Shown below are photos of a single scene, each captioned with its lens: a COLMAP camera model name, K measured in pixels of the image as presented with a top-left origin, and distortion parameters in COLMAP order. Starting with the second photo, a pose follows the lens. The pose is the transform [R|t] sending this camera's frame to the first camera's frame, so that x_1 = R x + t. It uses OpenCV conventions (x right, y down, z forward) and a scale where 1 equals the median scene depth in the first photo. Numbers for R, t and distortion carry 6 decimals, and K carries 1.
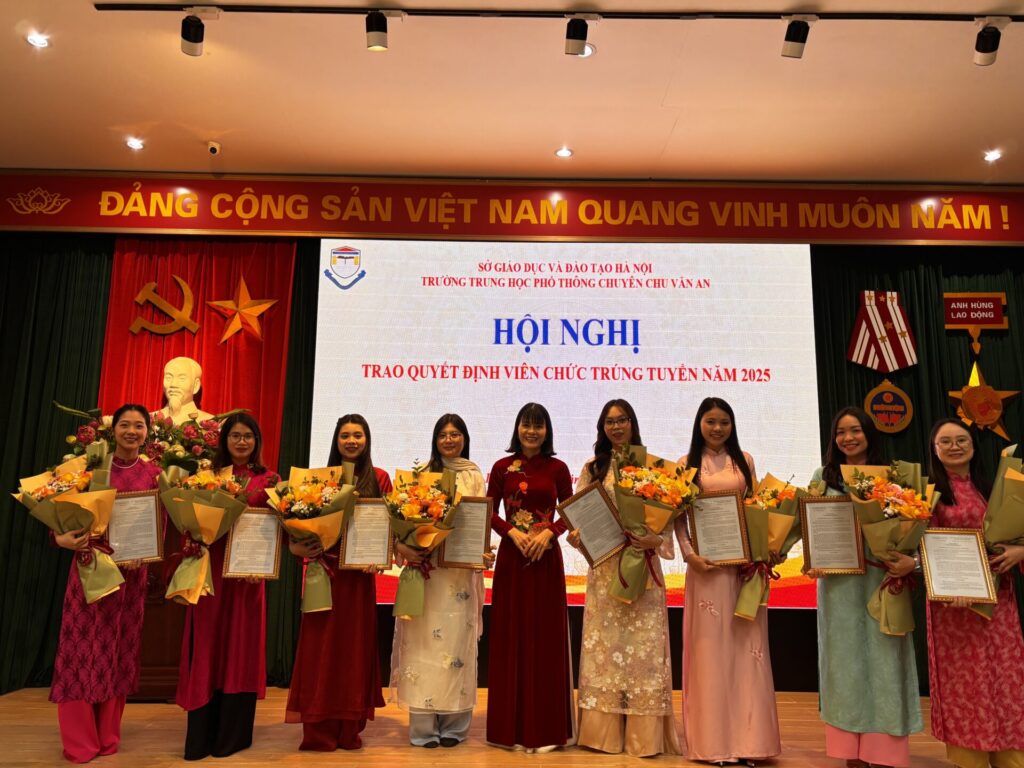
lens RADIAL K [[794.6, 0, 502.6], [0, 794.6, 387.5], [0, 0, 1]] dist [0.071382, -0.093701]
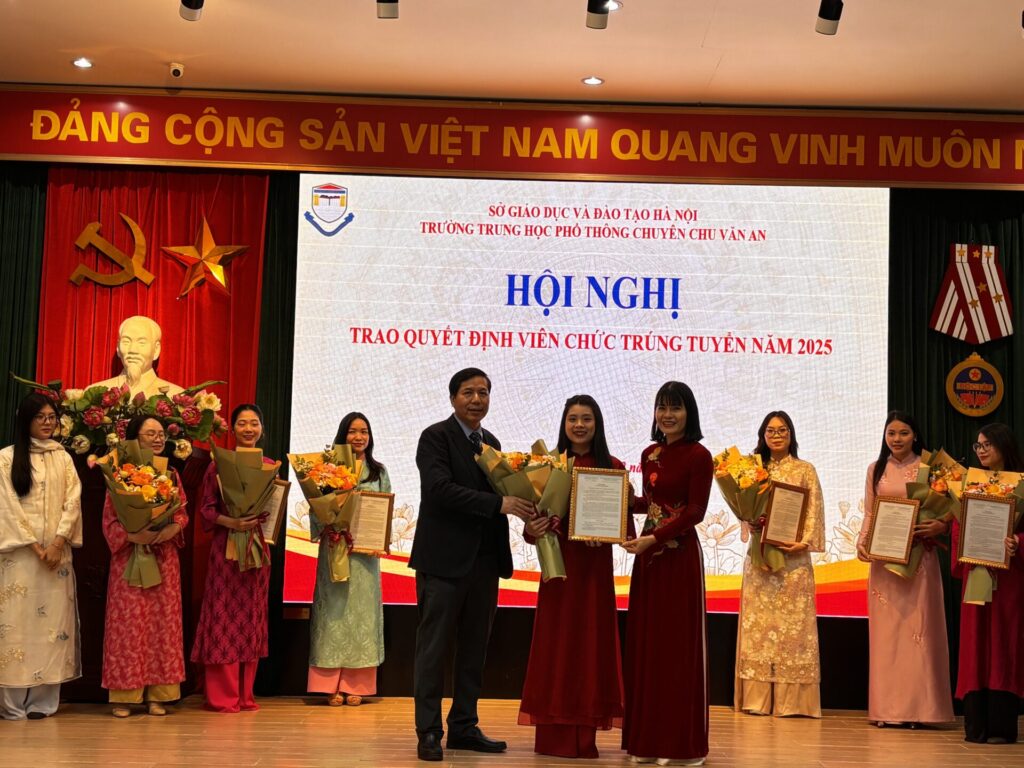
lens RADIAL K [[1592.3, 0, 512.0], [0, 1592.3, 384.0], [0, 0, 1]] dist [0.266104, -1.249807]
pose [[0.999865, 0.014123, -0.008353, 0.010054], [-0.013407, 0.996678, 0.080337, -0.105349], [0.009460, -0.080215, 0.996733, -0.678554]]
